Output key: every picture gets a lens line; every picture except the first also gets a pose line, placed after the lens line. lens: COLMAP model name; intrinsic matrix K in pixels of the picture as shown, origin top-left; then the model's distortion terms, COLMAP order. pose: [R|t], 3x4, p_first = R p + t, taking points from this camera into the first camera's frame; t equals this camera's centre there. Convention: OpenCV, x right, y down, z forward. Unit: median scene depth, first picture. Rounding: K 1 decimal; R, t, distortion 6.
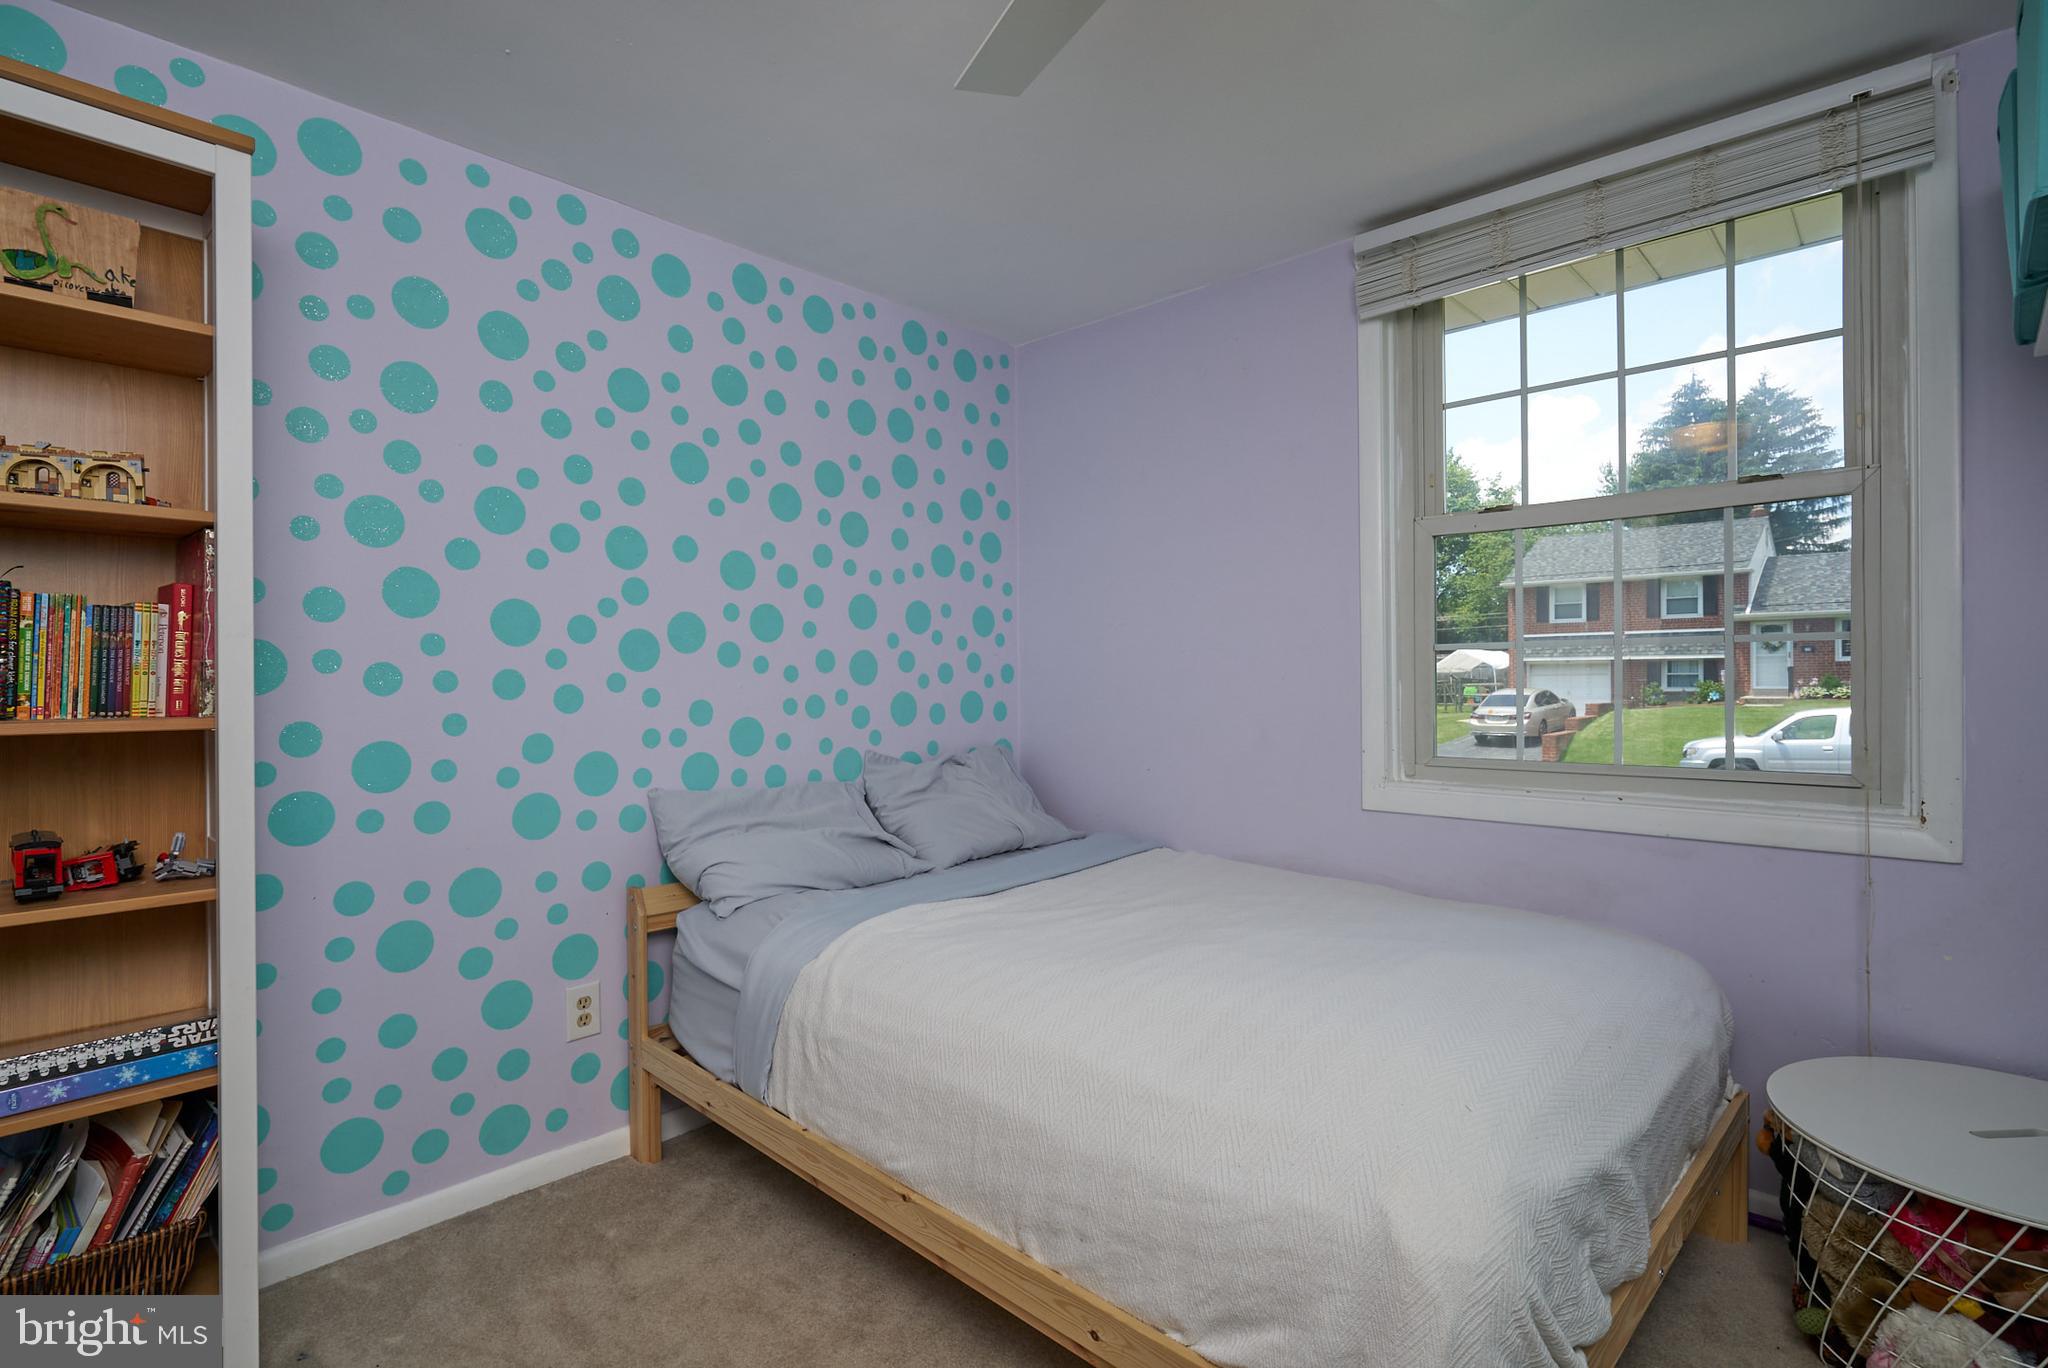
lens RADIAL K [[982.8, 0, 1031.8], [0, 982.8, 681.3], [0, 0, 1]] dist [-0.007311, 0.003427]
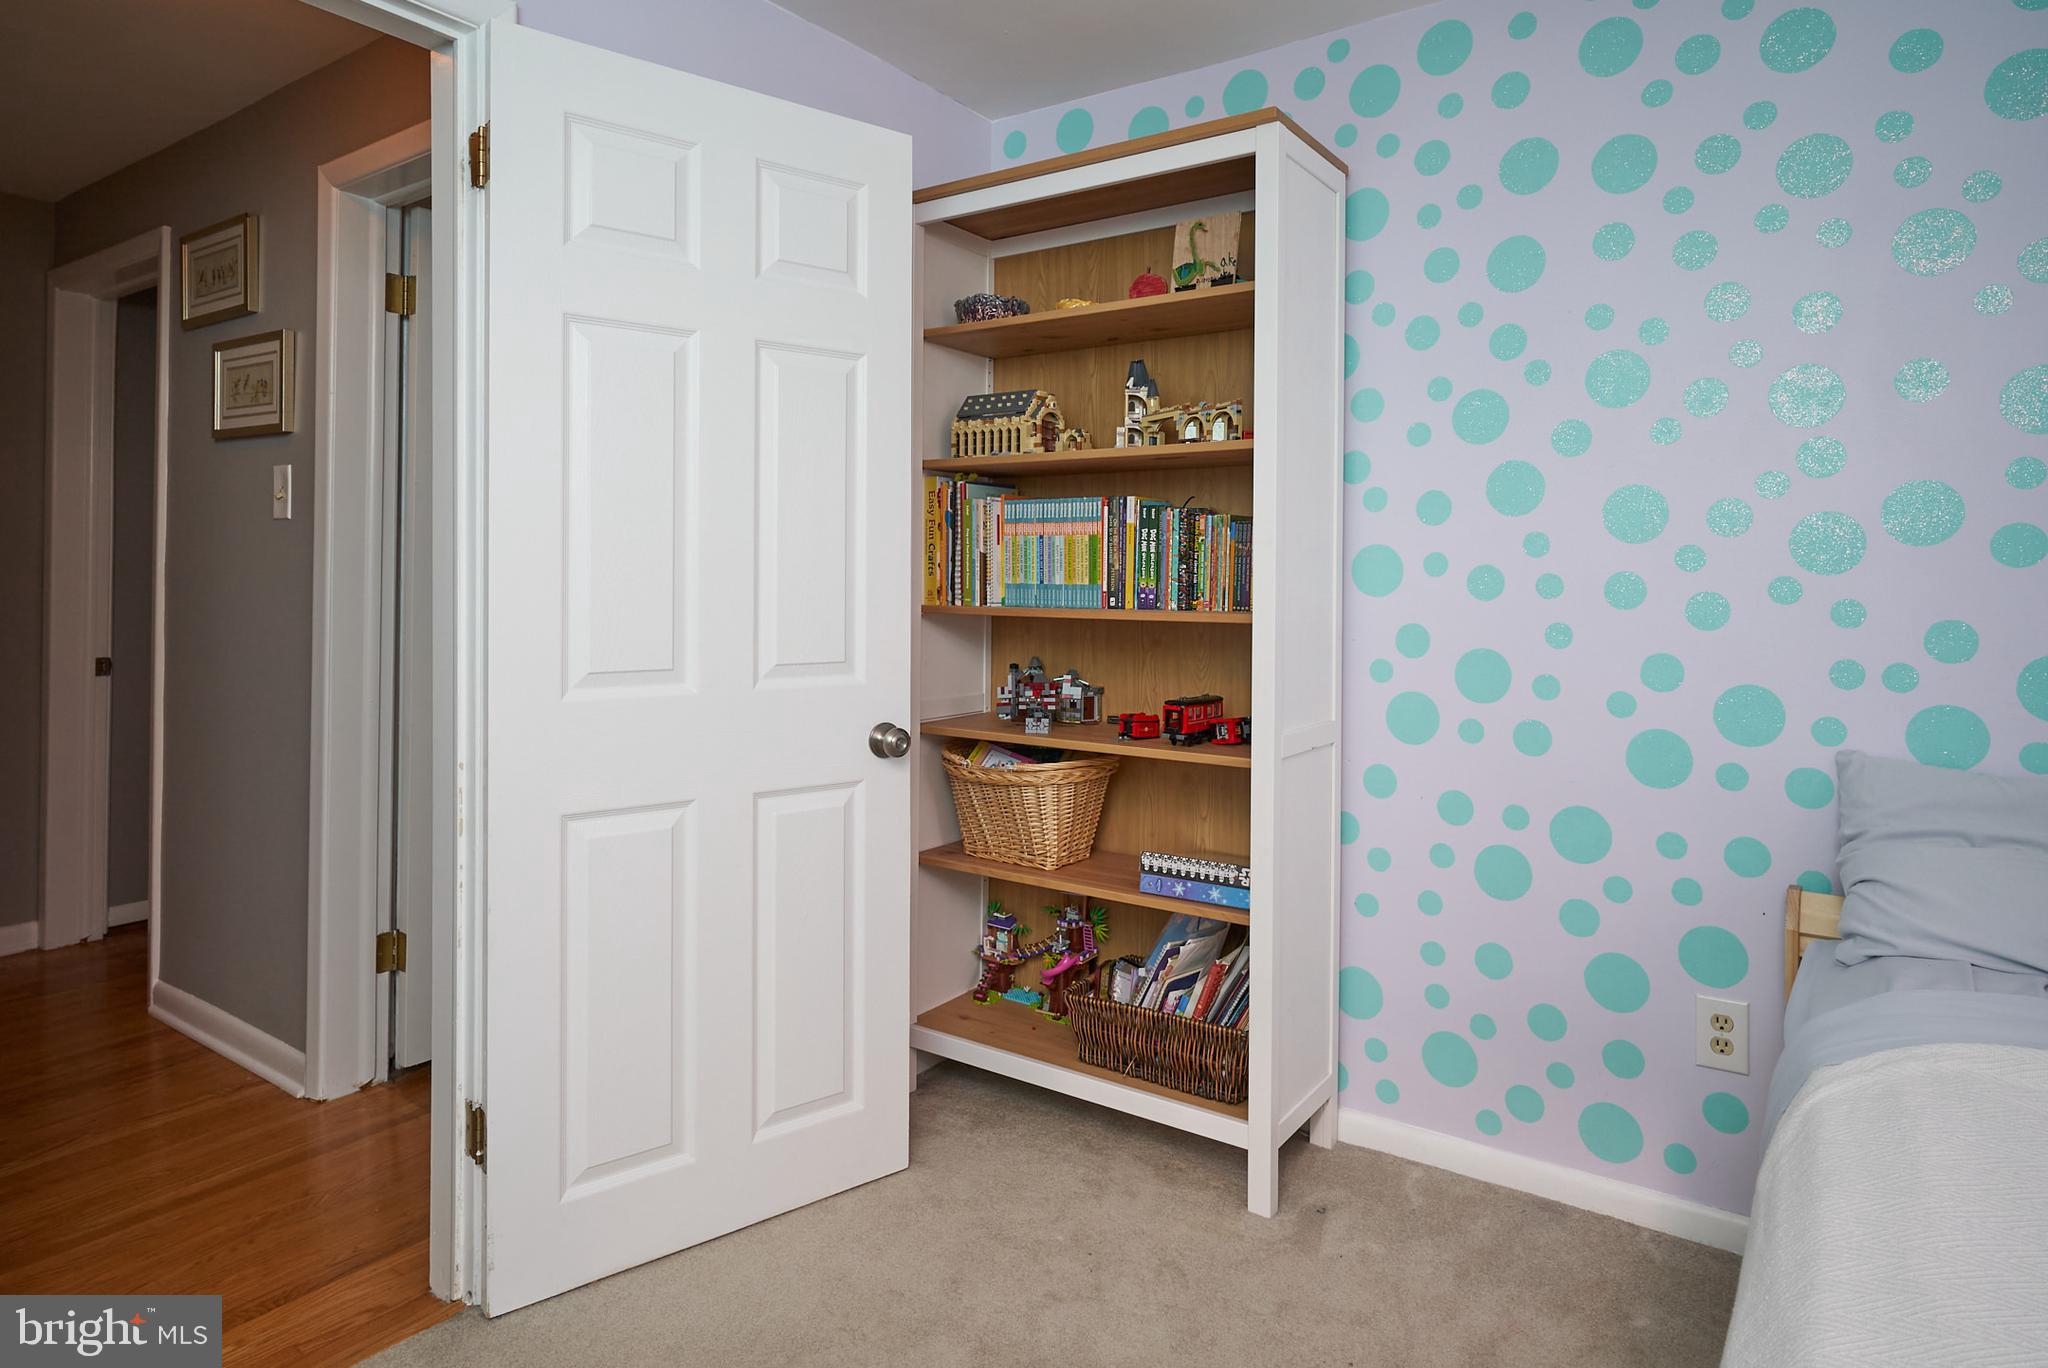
lens RADIAL K [[1171.3, 0, 1027.4], [0, 1171.3, 584.9], [0, 0, 1]] dist [-0.001038, -0.000392]
pose [[0.128173, 0.009554, -0.991706, 0.375844], [-0.009164, 0.999922, 0.008449, -0.005348], [0.991709, 0.008005, 0.128251, 0.393783]]
